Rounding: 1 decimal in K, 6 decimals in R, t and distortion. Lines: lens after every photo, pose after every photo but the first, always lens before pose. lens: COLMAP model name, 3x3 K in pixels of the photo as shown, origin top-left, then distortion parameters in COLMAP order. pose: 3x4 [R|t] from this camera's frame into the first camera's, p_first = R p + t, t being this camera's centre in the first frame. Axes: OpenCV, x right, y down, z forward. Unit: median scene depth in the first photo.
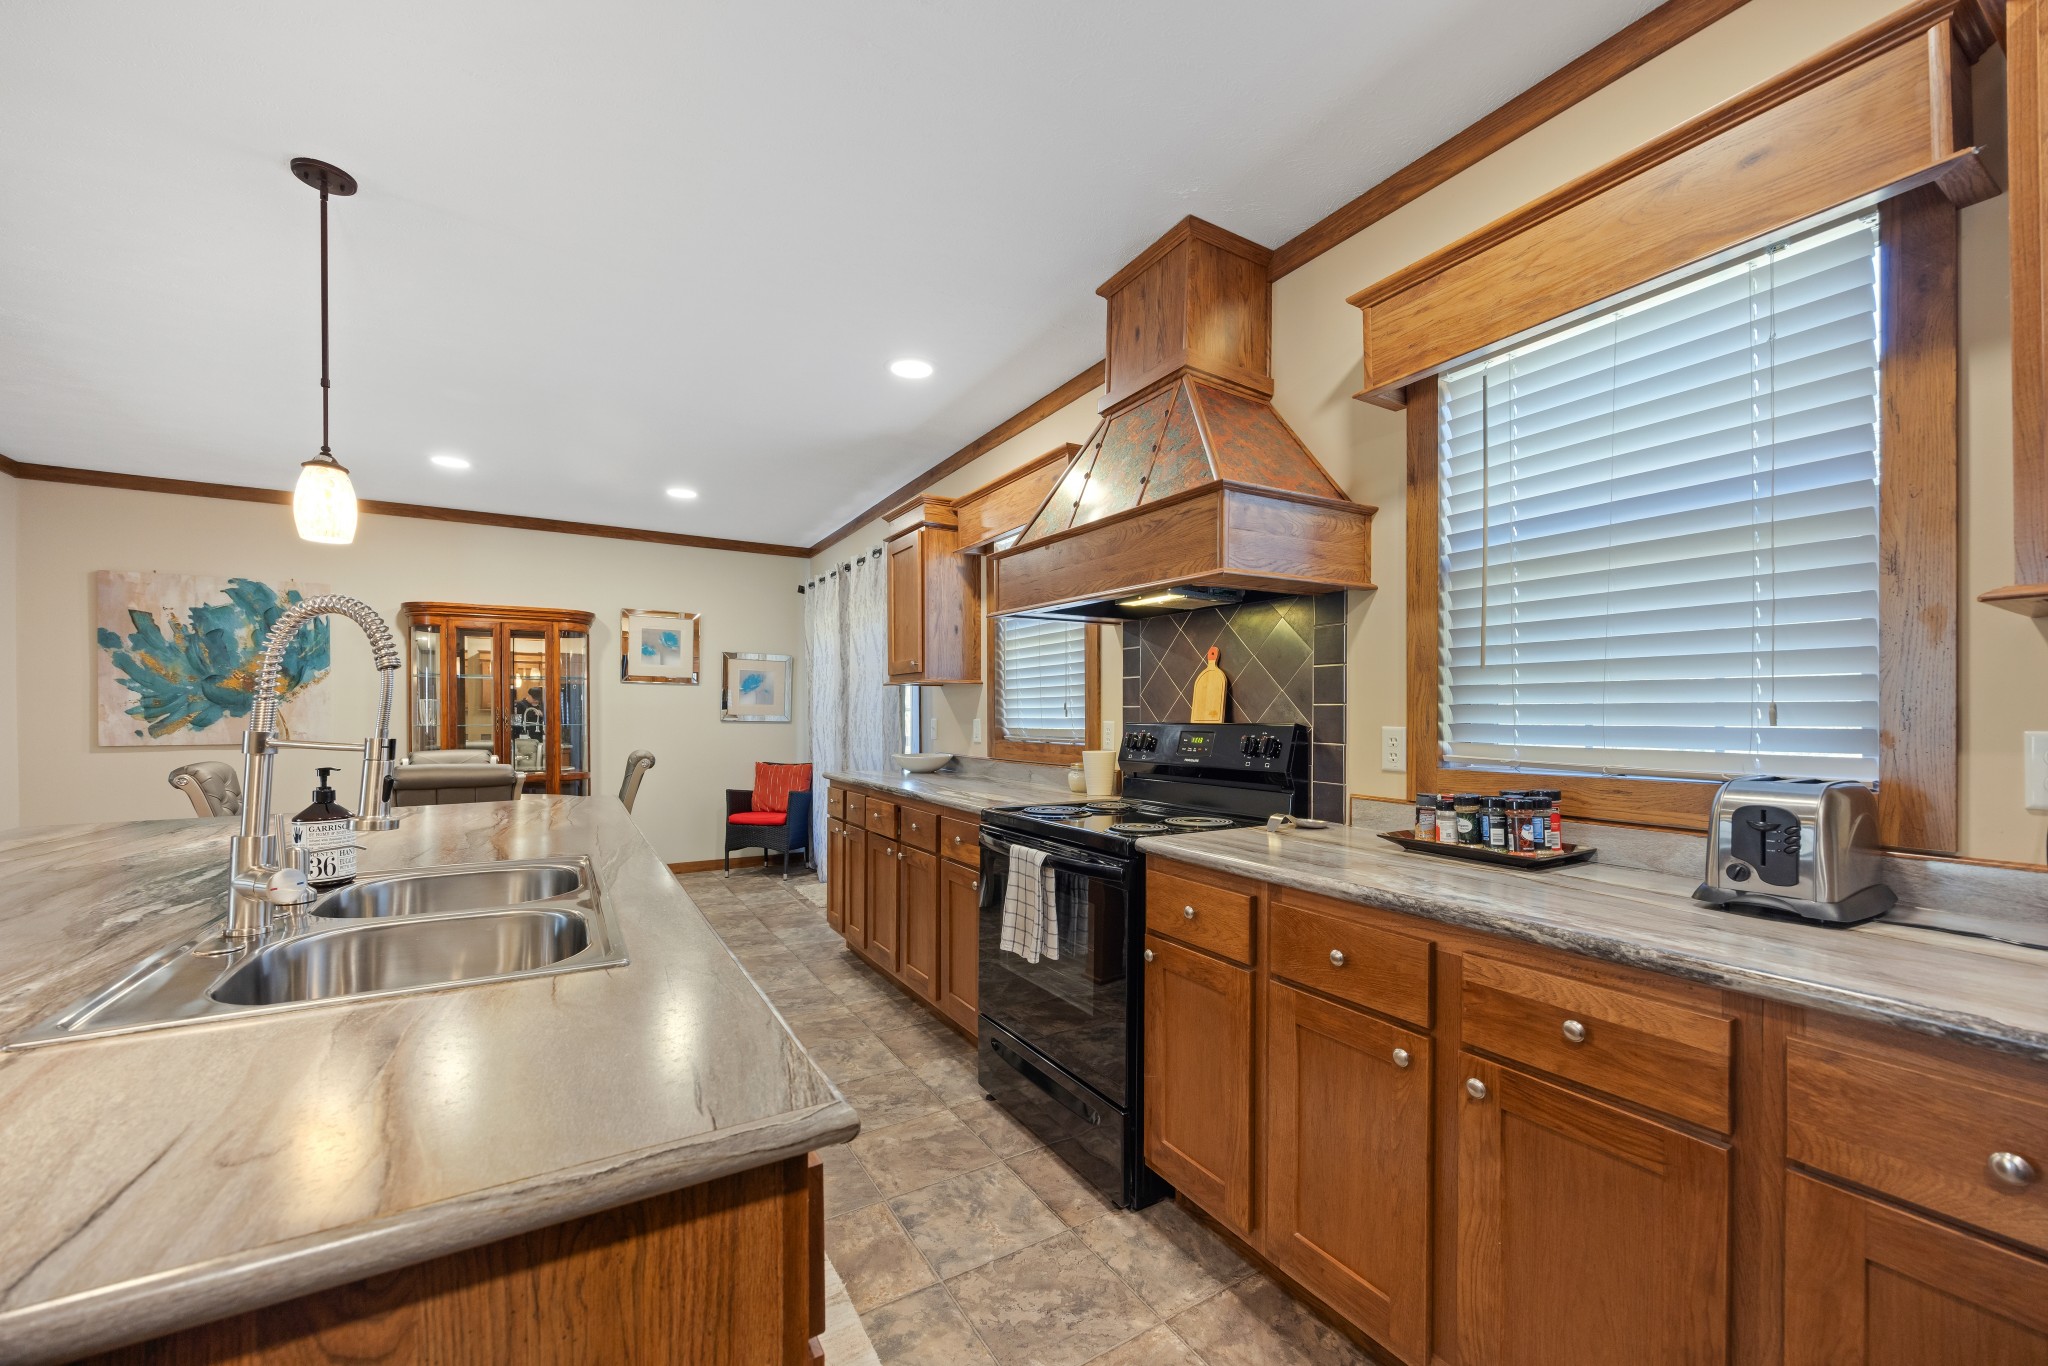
lens RADIAL K [[784.1, 0, 1028.0], [0, 784.1, 701.1], [0, 0, 1]] dist [-0.005521, -0.000293]
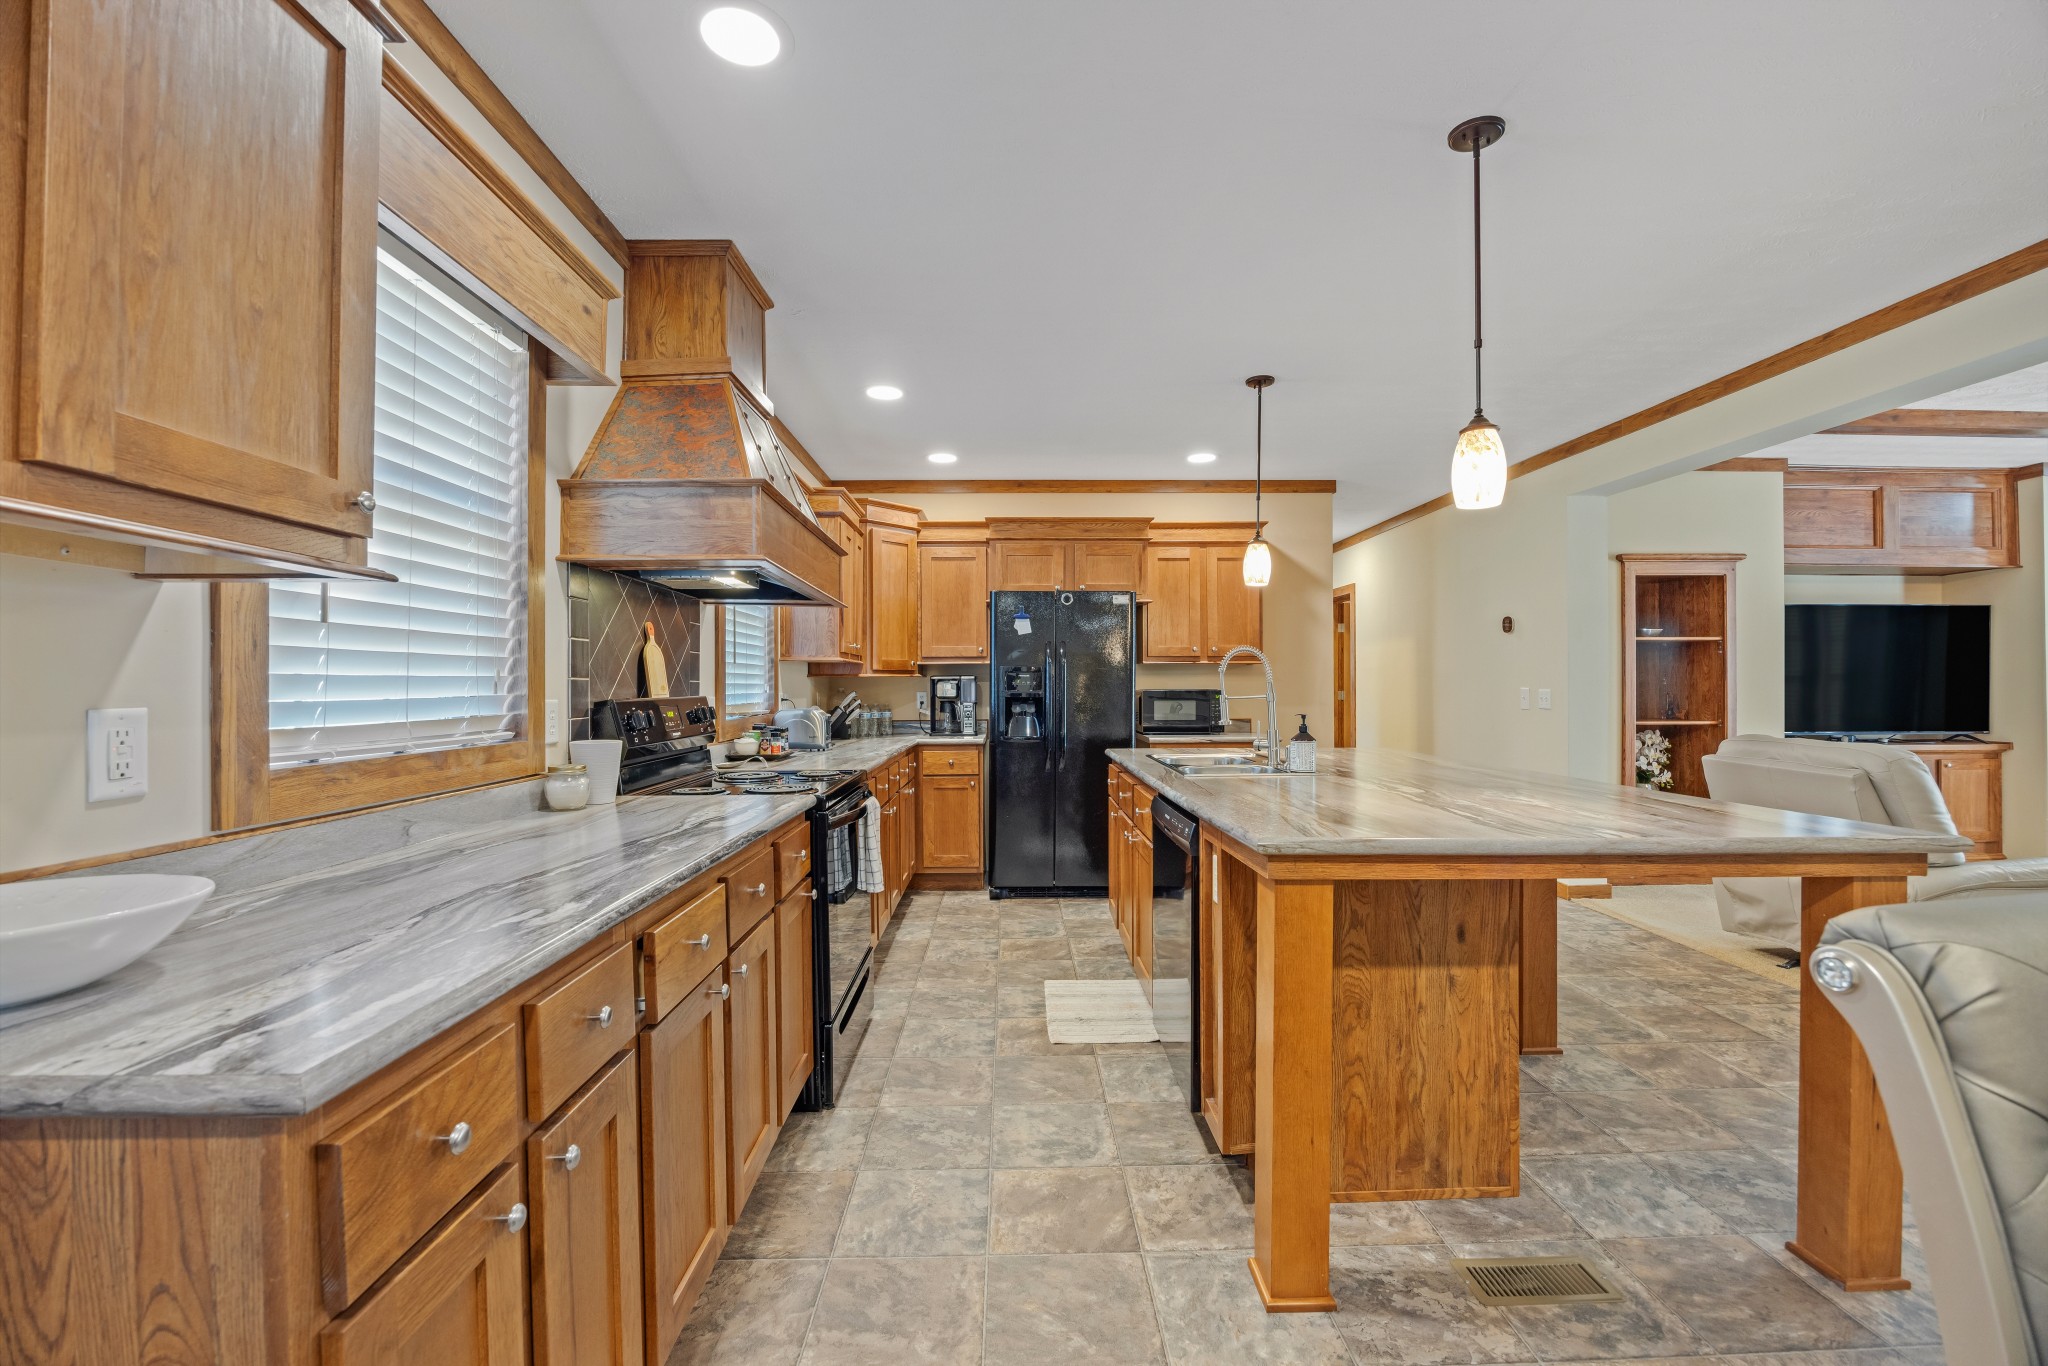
lens RADIAL K [[784.1, 0, 1037.1], [0, 784.1, 693.2], [0, 0, 1]] dist [-0.005521, -0.000293]
pose [[-0.867959, 0.011427, 0.496504, -0.689664], [0.002057, 0.999809, -0.019415, 0.036243], [-0.496631, -0.015830, -0.867817, 1.604608]]
